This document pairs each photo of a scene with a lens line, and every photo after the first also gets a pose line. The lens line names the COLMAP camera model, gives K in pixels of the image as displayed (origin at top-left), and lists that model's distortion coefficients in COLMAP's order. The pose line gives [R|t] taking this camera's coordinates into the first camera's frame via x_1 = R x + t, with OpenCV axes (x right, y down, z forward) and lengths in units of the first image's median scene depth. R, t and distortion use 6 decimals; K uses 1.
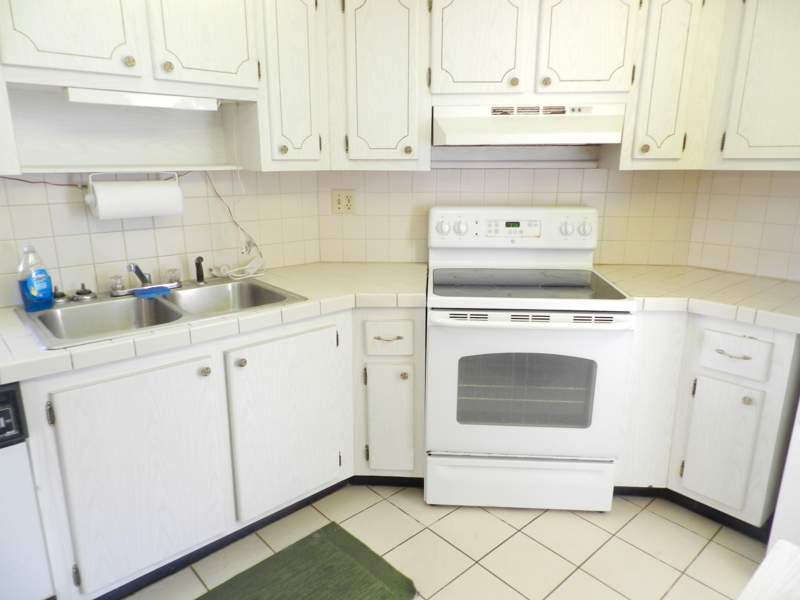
lens RADIAL K [[551.2, 0, 401.5], [0, 551.2, 302.9], [0, 0, 1]] dist [0.037533, -0.001473]
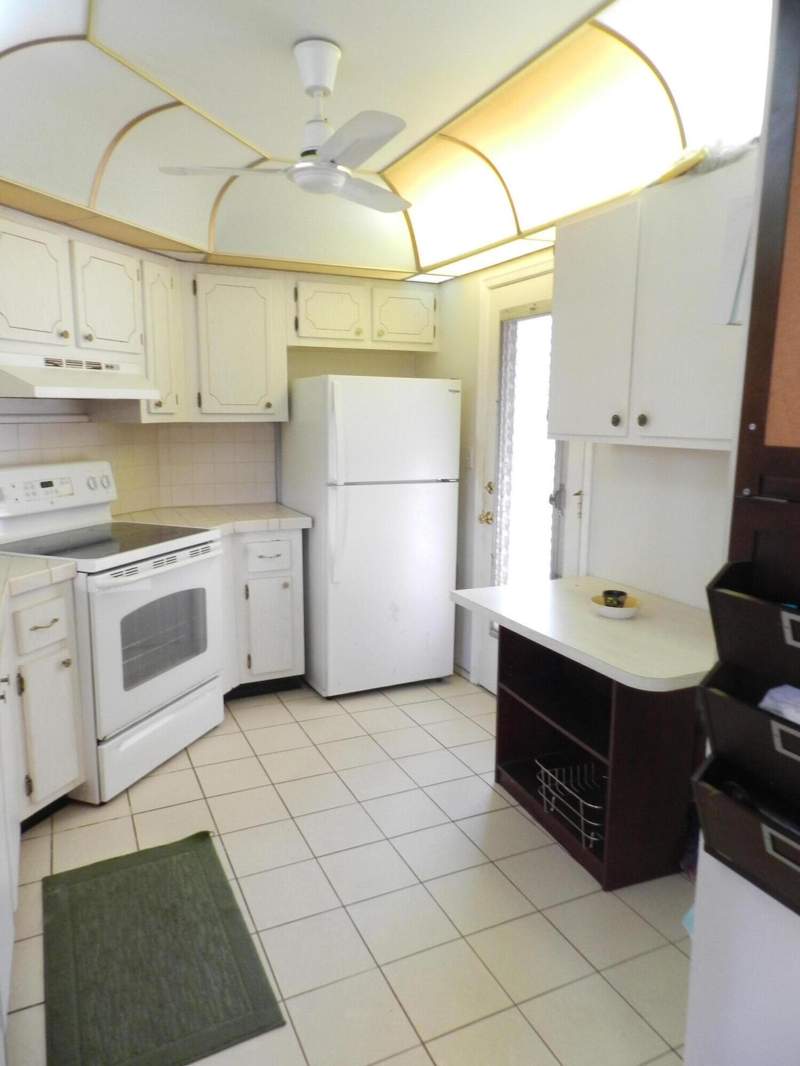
lens RADIAL K [[725.1, 0, 403.7], [0, 725.1, 535.5], [0, 0, 1]] dist [0.020115, 0.000200]
pose [[0.286696, -0.163203, 0.944018, -0.861985], [0.244266, 0.965268, 0.092694, -0.034488], [-0.926358, 0.204017, 0.316603, 0.123235]]
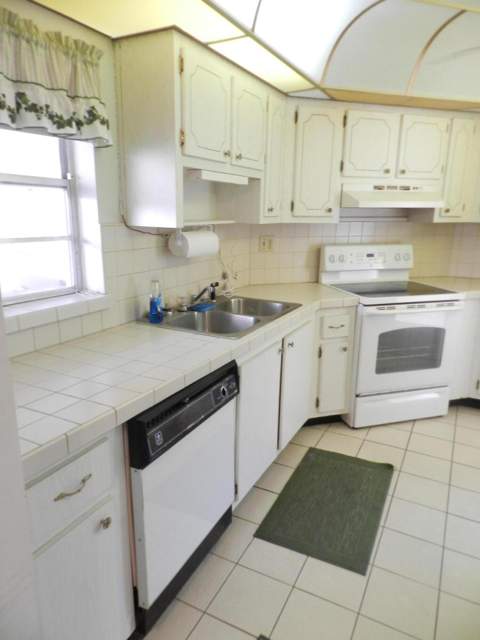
lens RADIAL K [[435.3, 0, 242.2], [0, 435.3, 321.5], [0, 0, 1]] dist [0.020115, 0.000200]
pose [[0.938247, -0.078725, 0.336890, -0.693280], [0.083847, 0.996478, -0.000656, 0.026343], [-0.335652, 0.028863, 0.941544, -0.103035]]
